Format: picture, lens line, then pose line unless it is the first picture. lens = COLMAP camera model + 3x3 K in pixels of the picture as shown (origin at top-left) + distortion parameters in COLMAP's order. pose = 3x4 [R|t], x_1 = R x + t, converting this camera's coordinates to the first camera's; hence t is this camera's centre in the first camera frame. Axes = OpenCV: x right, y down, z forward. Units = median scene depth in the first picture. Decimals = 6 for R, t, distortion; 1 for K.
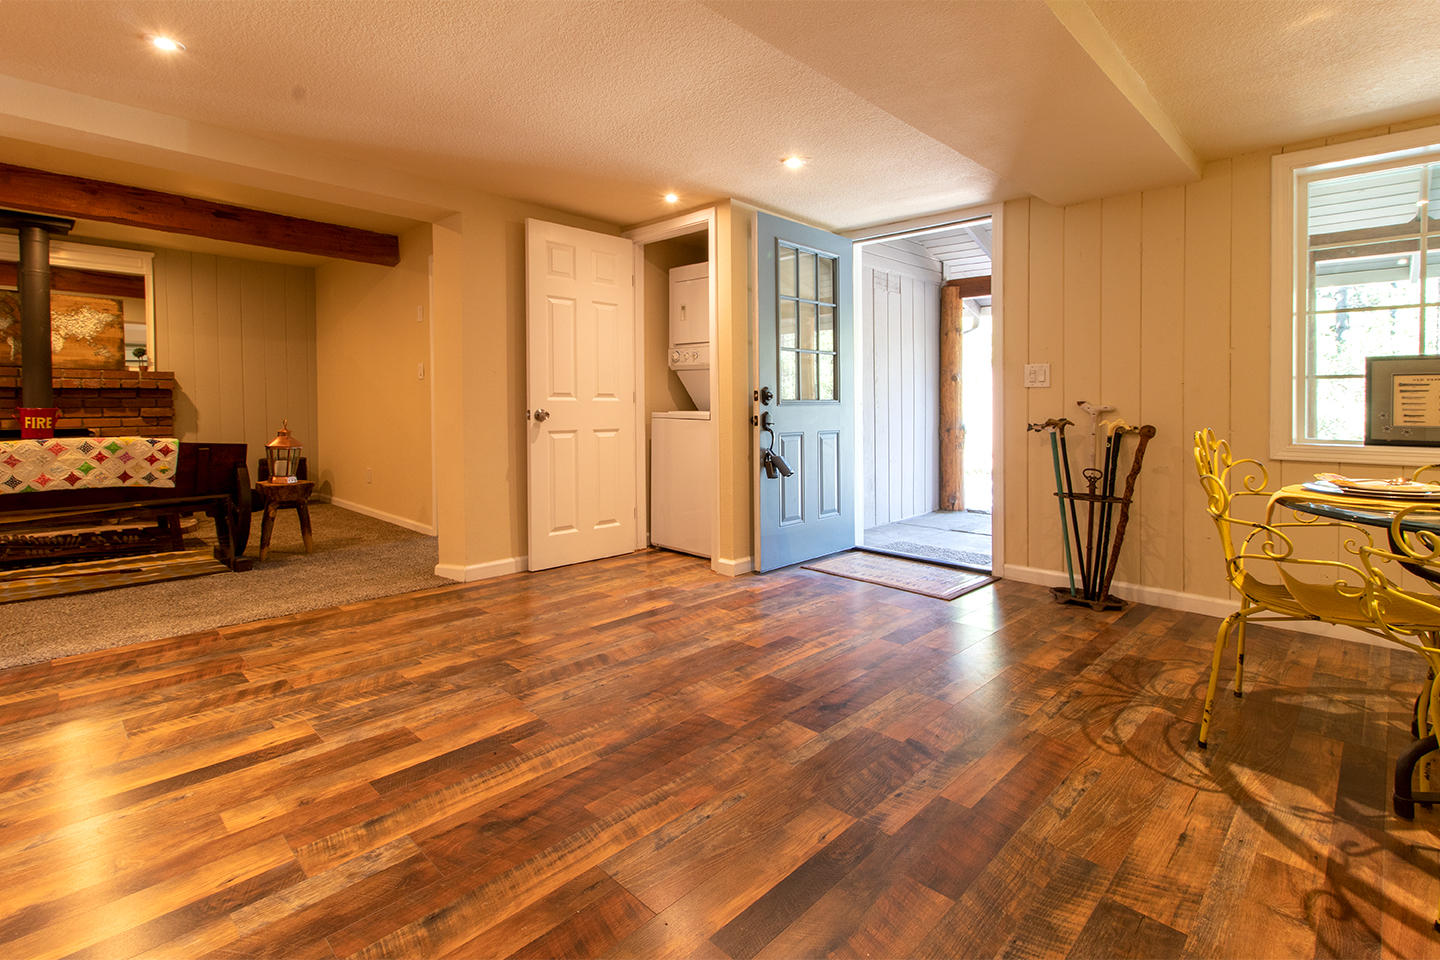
lens RADIAL K [[661.4, 0, 729.1], [0, 661.4, 416.7], [0, 0, 1]] dist [0.012106, 0.000156]
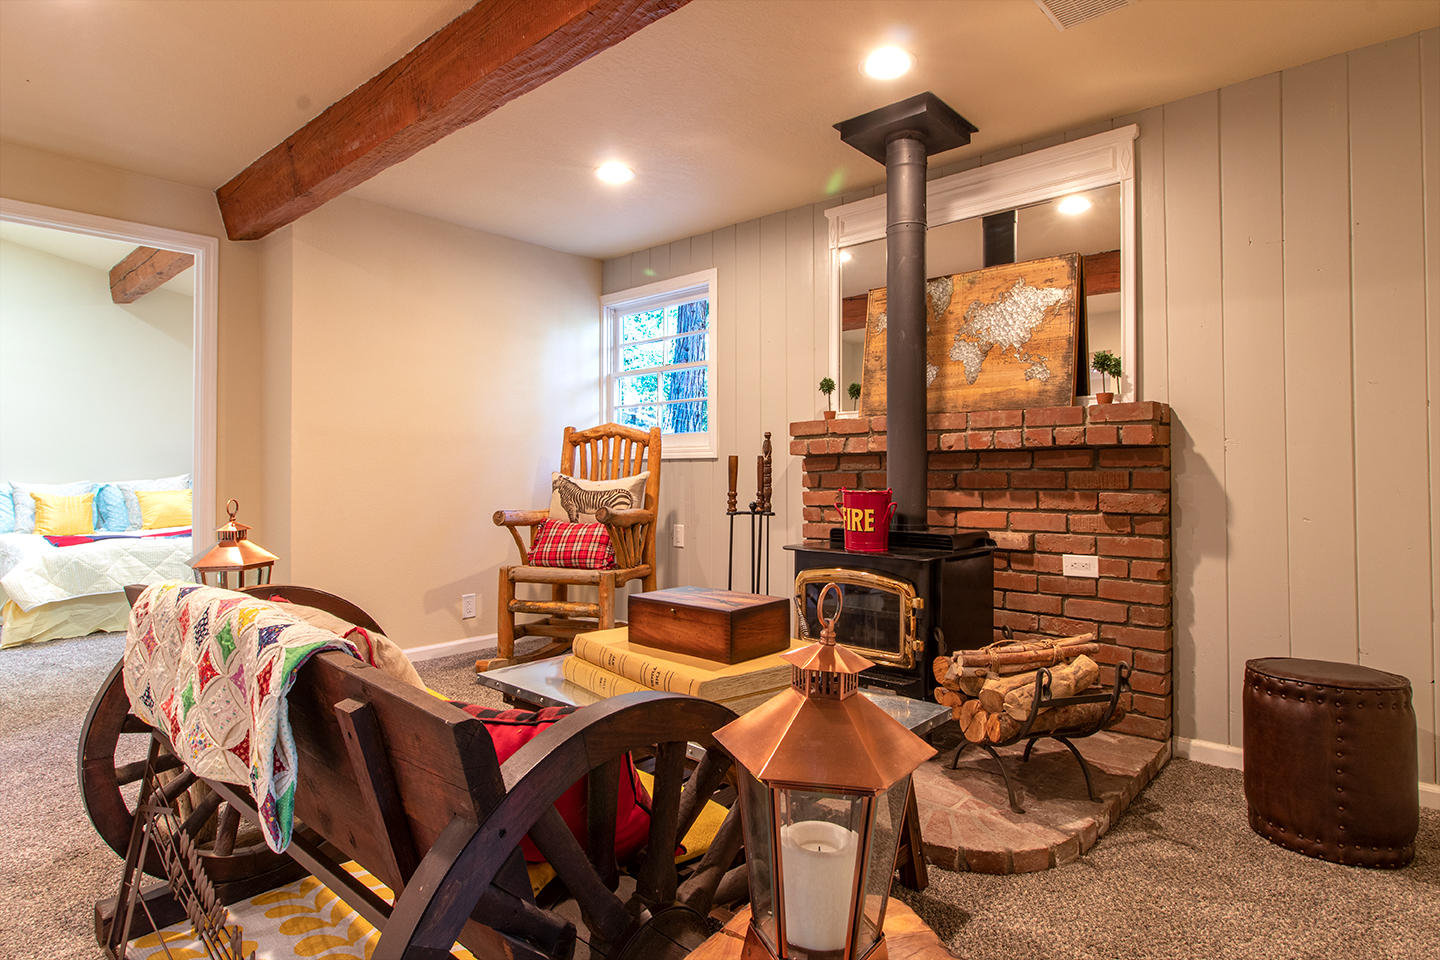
lens RADIAL K [[795.3, 0, 721.1], [0, 795.3, 464.2], [0, 0, 1]] dist [-0.000123, -0.000035]
pose [[0.009920, -0.018516, -0.999779, -0.581756], [-0.022824, 0.999564, -0.018739, -0.024216], [0.999690, 0.023004, 0.009493, 1.179752]]
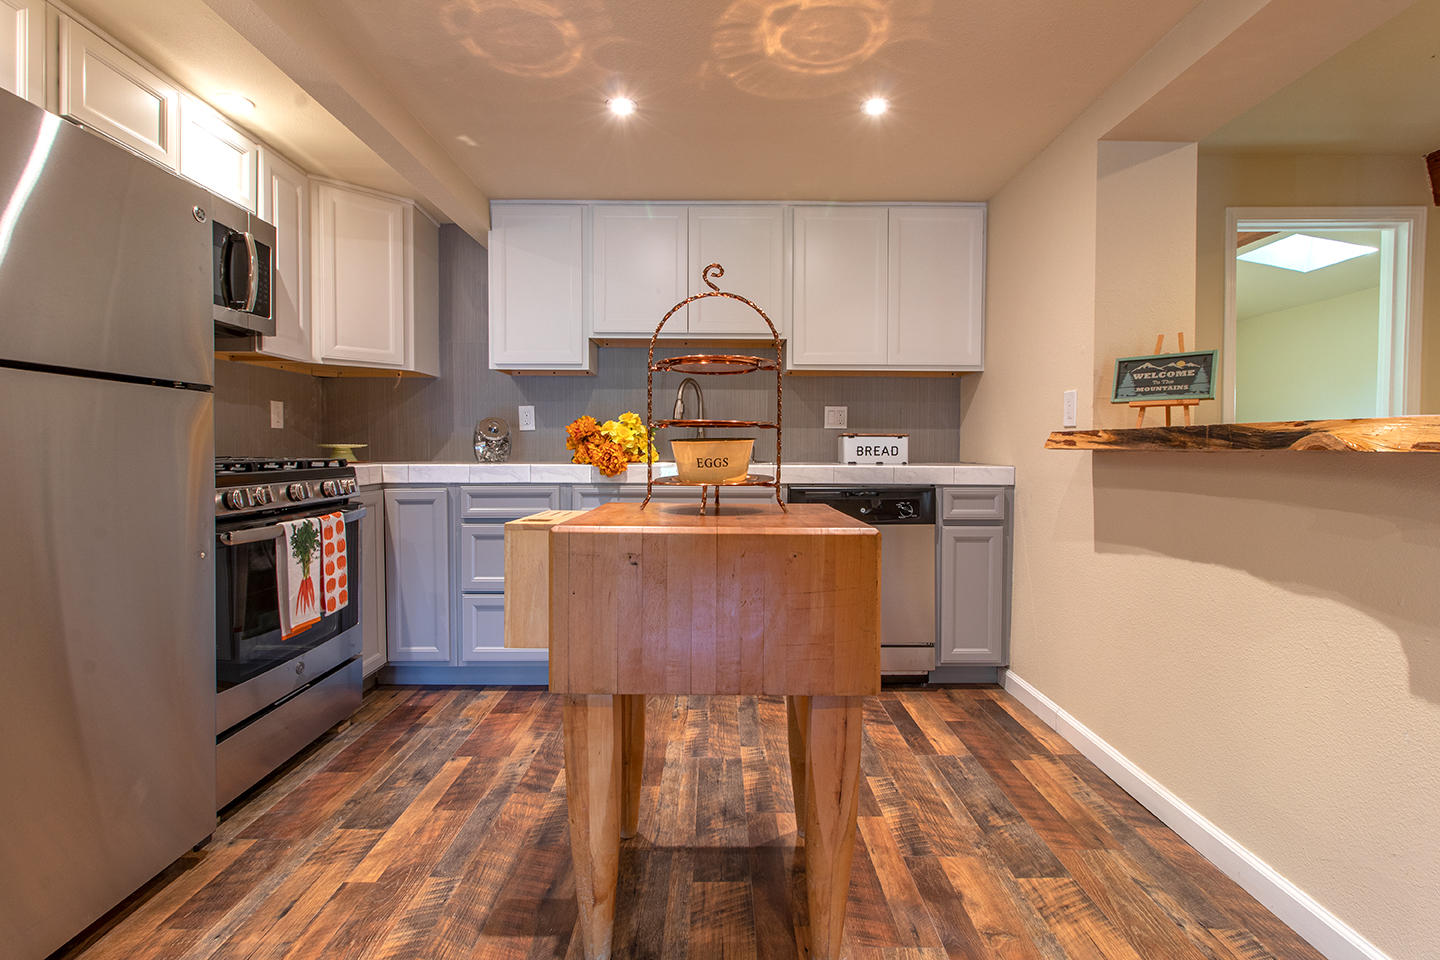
lens RADIAL K [[680.2, 0, 701.6], [0, 680.2, 459.5], [0, 0, 1]] dist [0.000383, 0.000060]
pose [[-0.732013, 0.000824, -0.681290, -0.417679], [-0.023440, 0.999377, 0.026393, -0.018911], [0.680887, 0.035289, -0.731538, 0.525951]]
